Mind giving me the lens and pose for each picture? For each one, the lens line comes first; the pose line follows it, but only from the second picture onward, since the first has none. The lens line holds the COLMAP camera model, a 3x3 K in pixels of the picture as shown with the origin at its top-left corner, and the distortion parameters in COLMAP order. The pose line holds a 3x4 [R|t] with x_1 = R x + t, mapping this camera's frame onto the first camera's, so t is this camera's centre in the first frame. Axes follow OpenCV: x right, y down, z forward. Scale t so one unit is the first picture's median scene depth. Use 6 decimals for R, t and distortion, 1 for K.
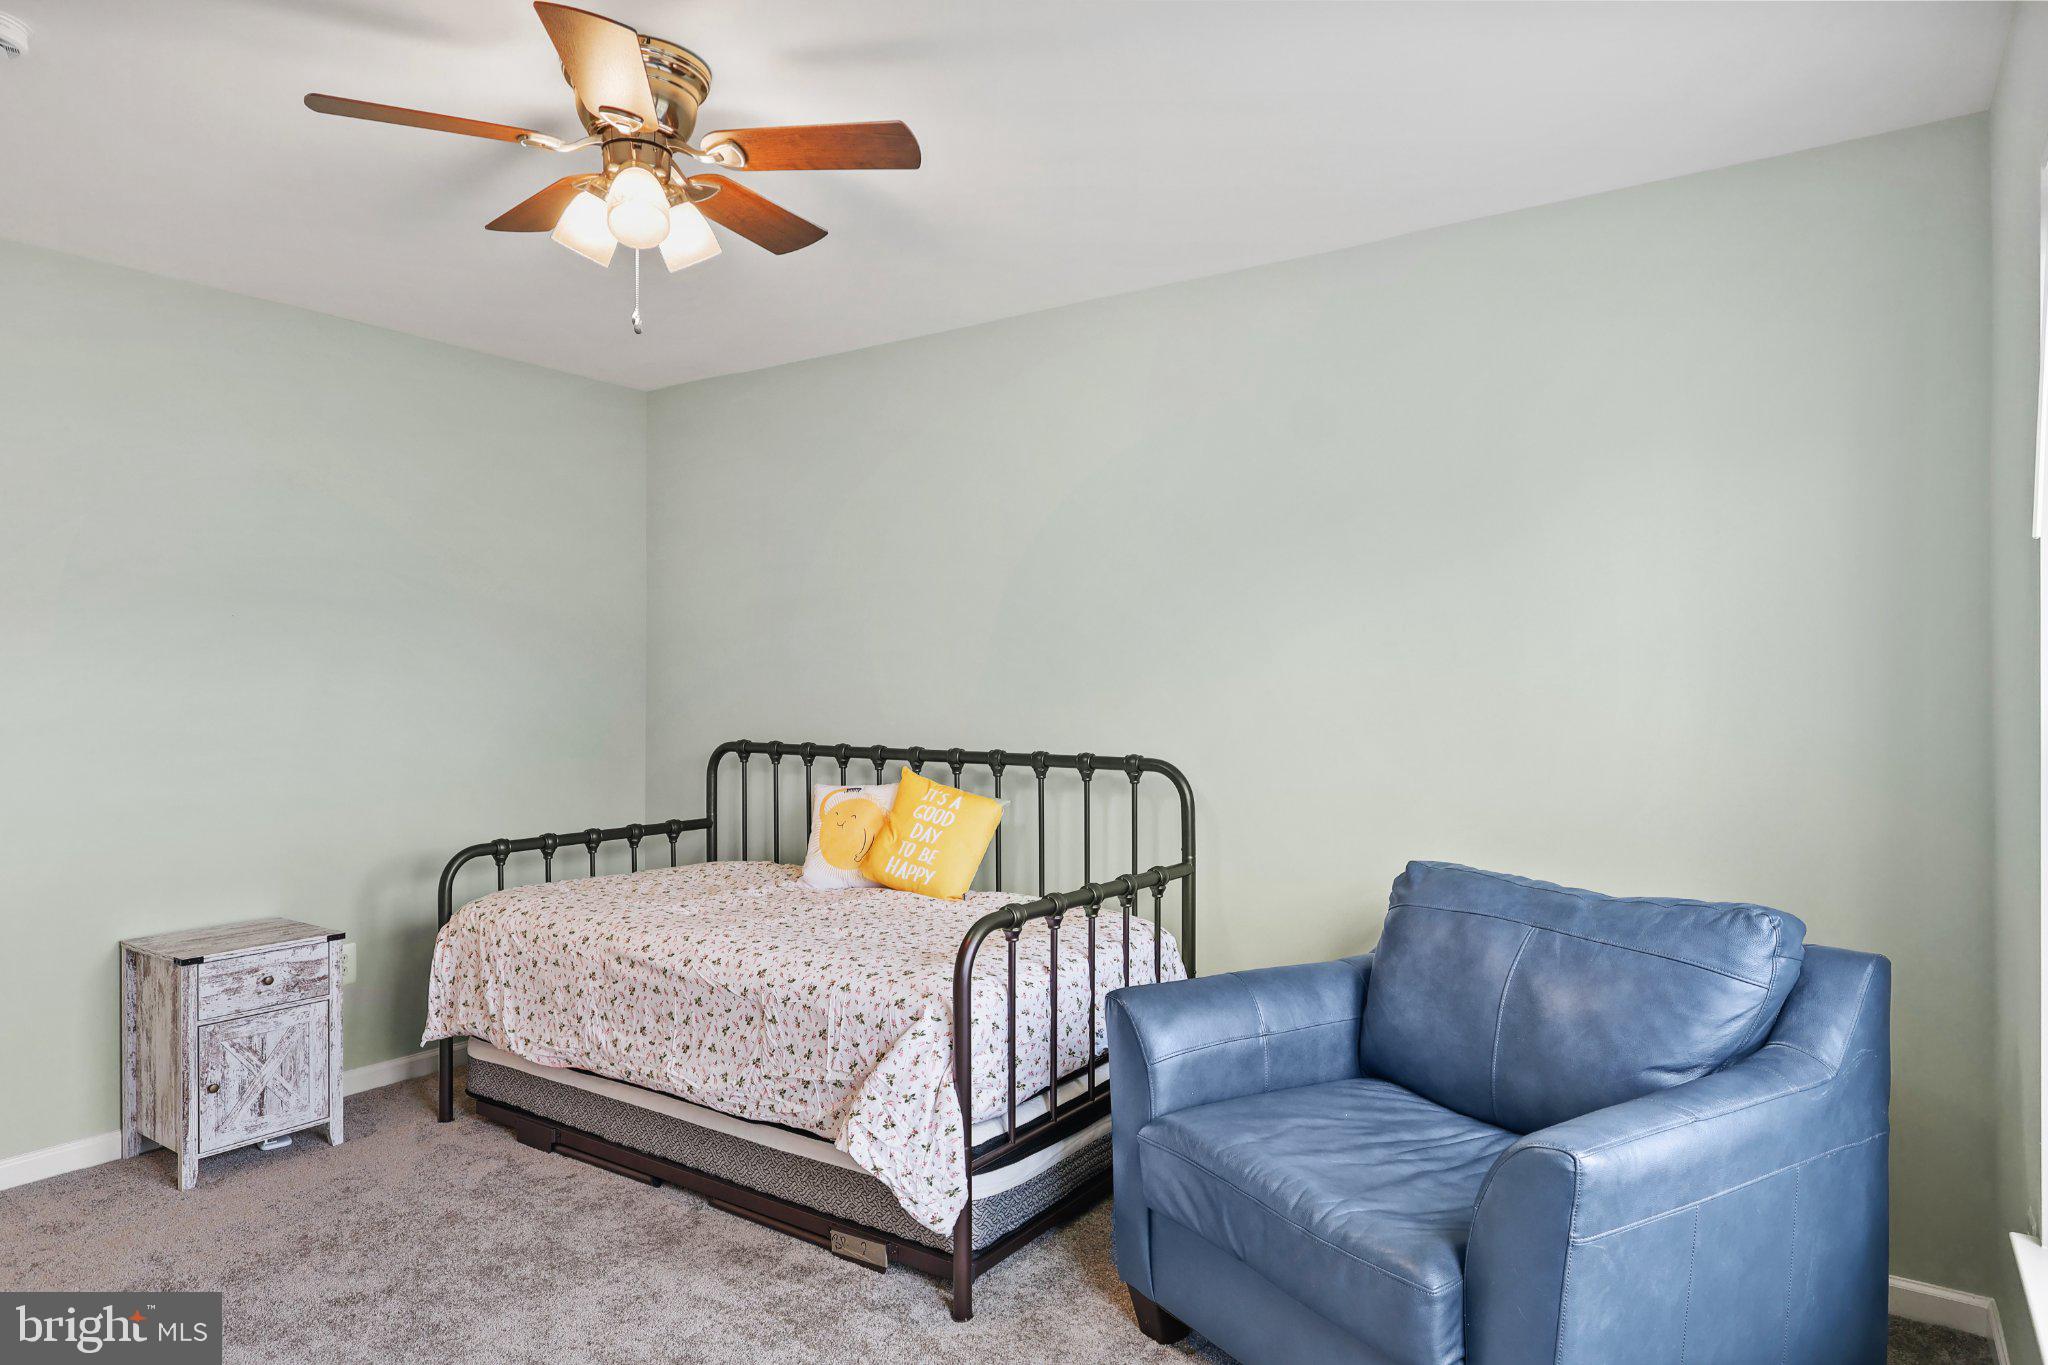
lens RADIAL K [[1208.9, 0, 1010.9], [0, 1208.9, 685.7], [0, 0, 1]] dist [-0.012112, -0.000143]
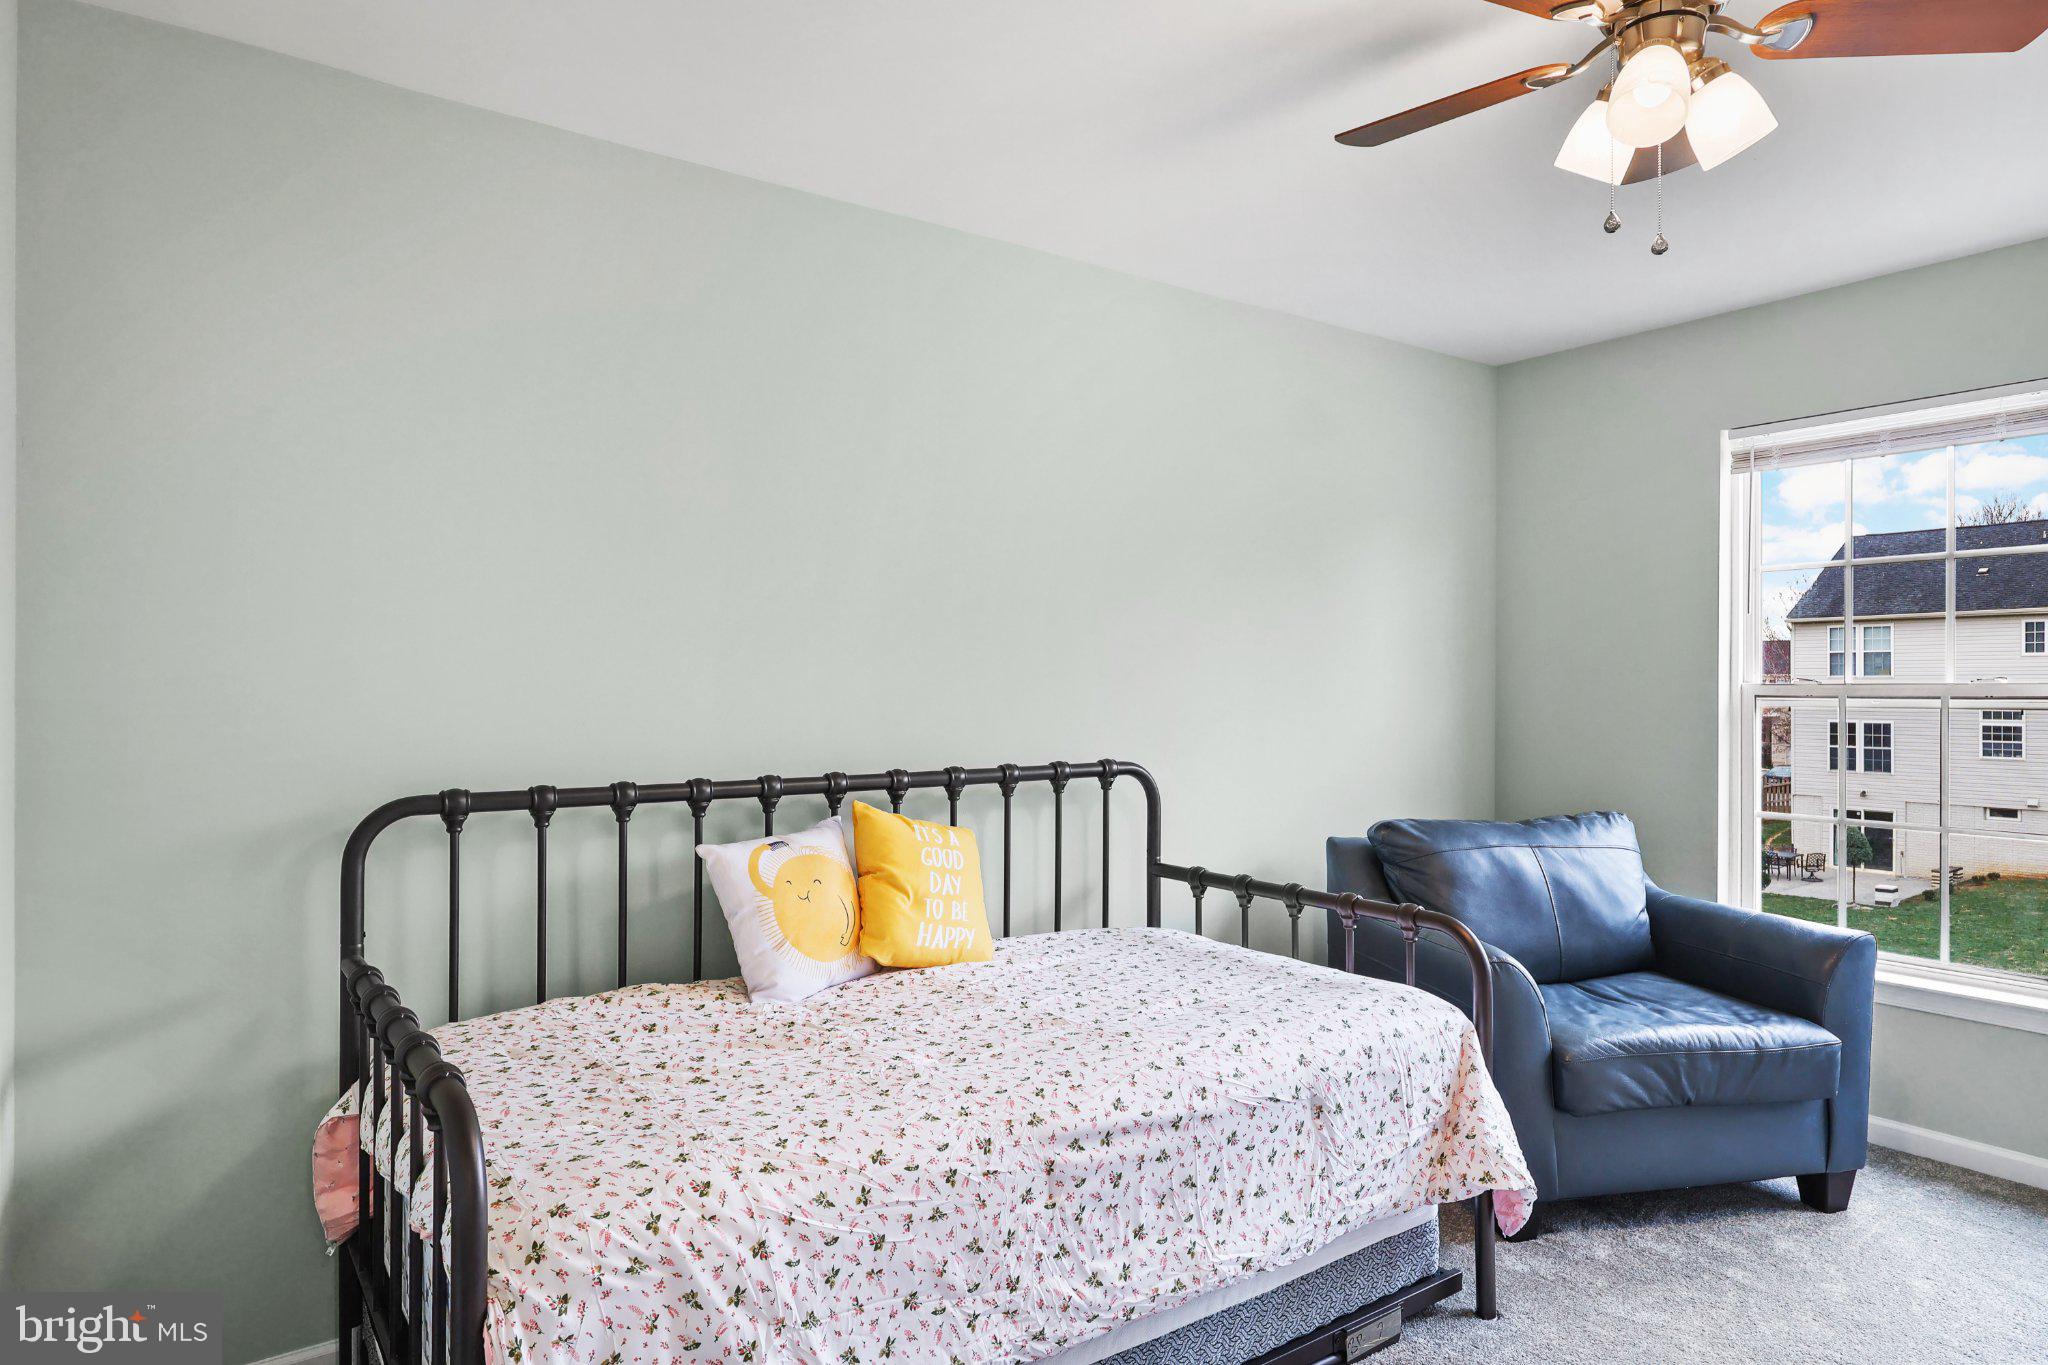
lens RADIAL K [[1208.9, 0, 1012.4], [0, 1208.9, 676.7], [0, 0, 1]] dist [-0.012112, -0.000143]
pose [[0.350772, 0.004545, 0.936450, -0.835934], [0.003010, 0.999978, -0.005981, -0.002371], [-0.936456, 0.004917, 0.350751, 0.759460]]
